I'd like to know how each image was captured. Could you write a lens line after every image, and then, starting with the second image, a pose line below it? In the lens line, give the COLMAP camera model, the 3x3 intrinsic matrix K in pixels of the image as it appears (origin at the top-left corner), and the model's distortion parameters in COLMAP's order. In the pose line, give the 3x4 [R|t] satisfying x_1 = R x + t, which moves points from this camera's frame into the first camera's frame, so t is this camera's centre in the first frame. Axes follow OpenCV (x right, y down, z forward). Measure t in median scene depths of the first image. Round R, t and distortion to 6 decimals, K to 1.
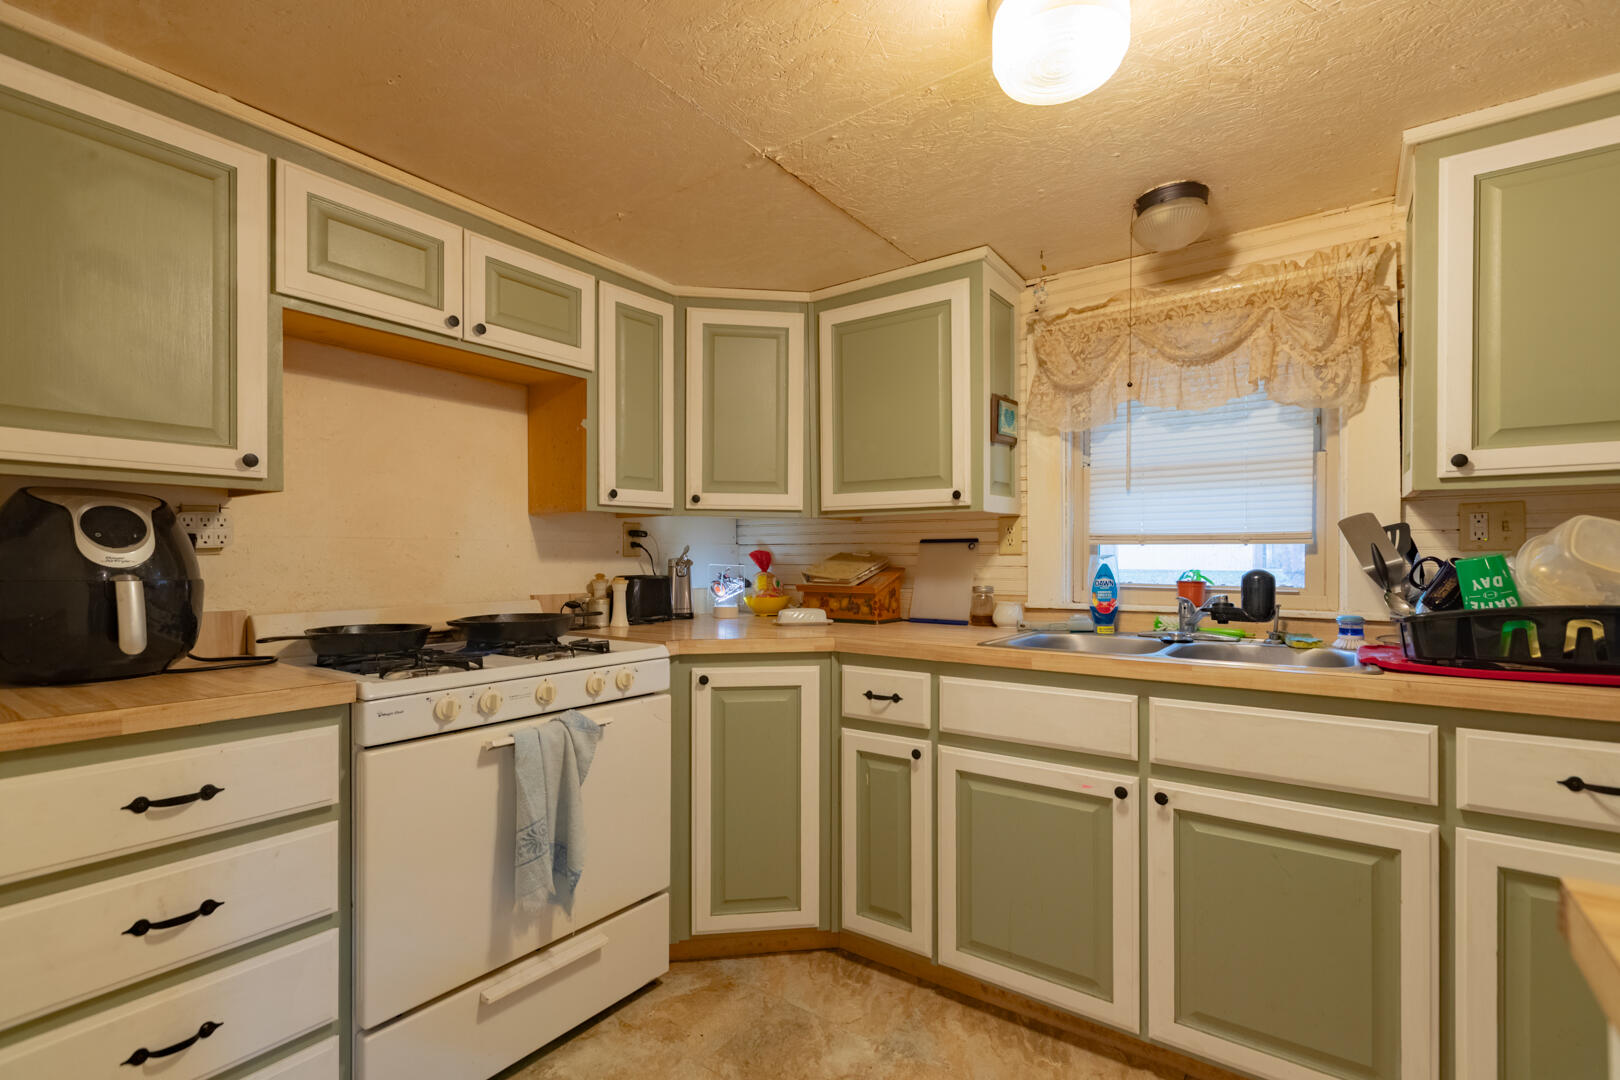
lens RADIAL K [[741.1, 0, 811.3], [0, 741.1, 595.8], [0, 0, 1]] dist [-0.001653, -0.000094]
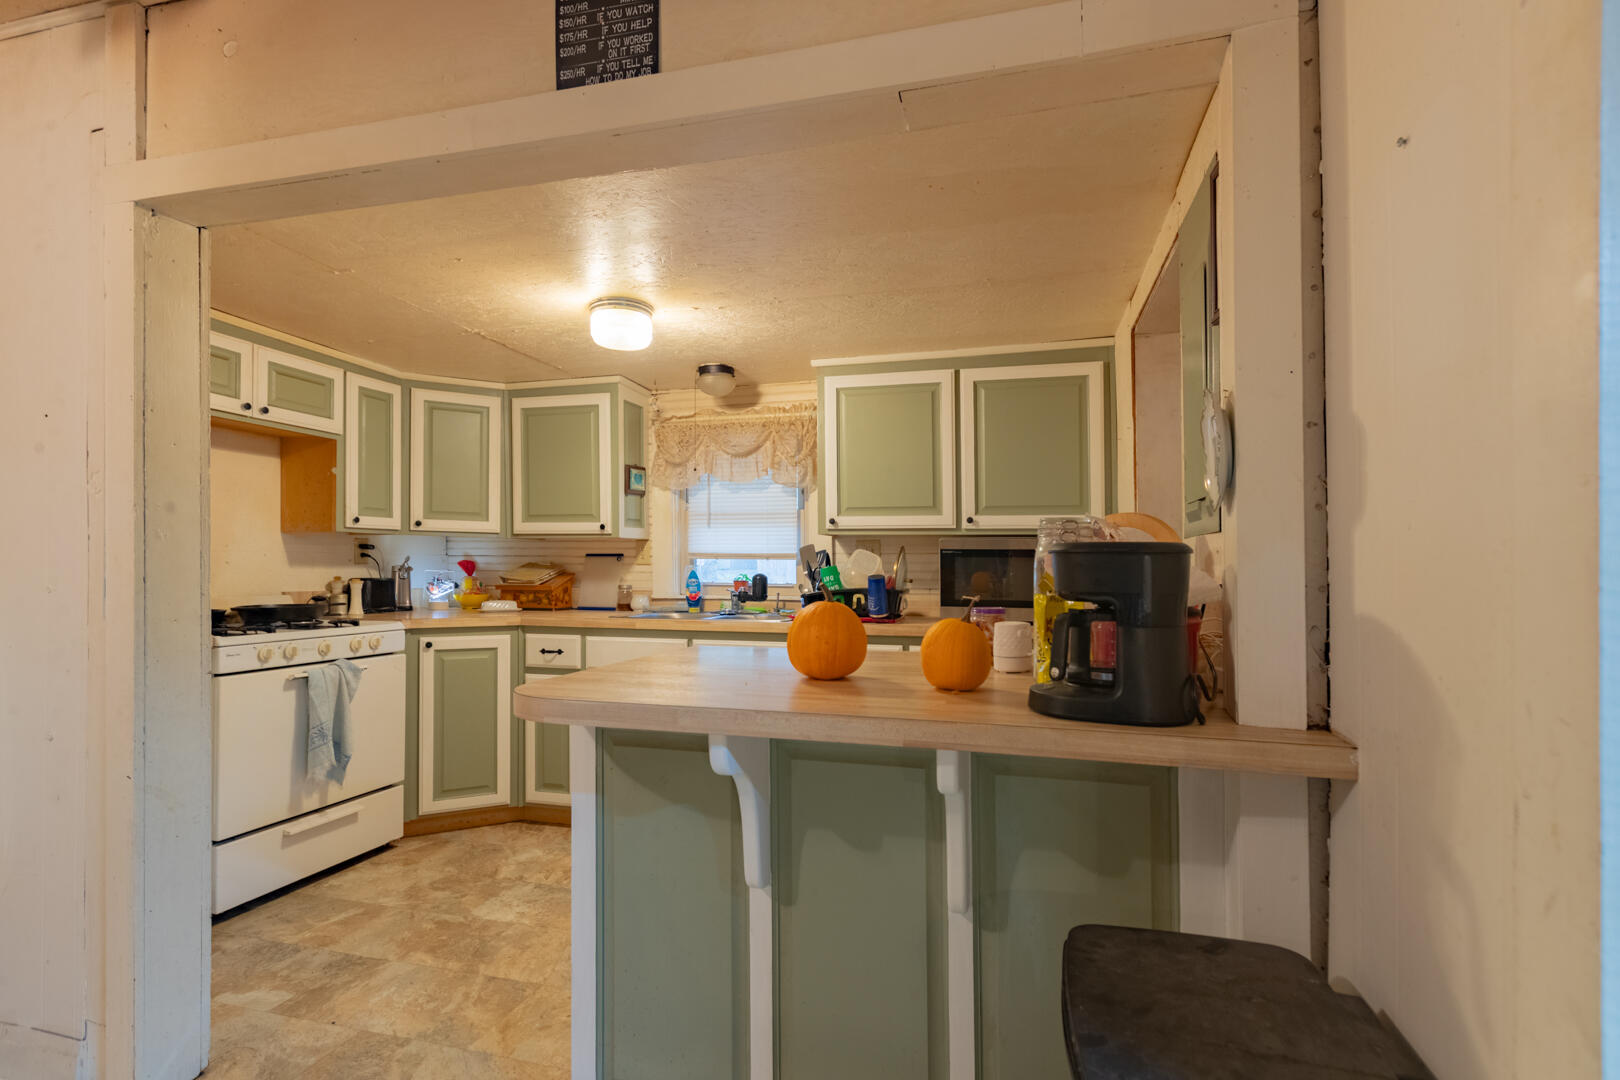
lens RADIAL K [[782.2, 0, 807.9], [0, 782.2, 583.0], [0, 0, 1]] dist [0.002053, 0.000639]
pose [[0.938586, -0.000783, 0.345046, 0.029572], [0.012012, 0.999465, -0.030405, 0.040990], [-0.344837, 0.032683, 0.938093, -0.724823]]
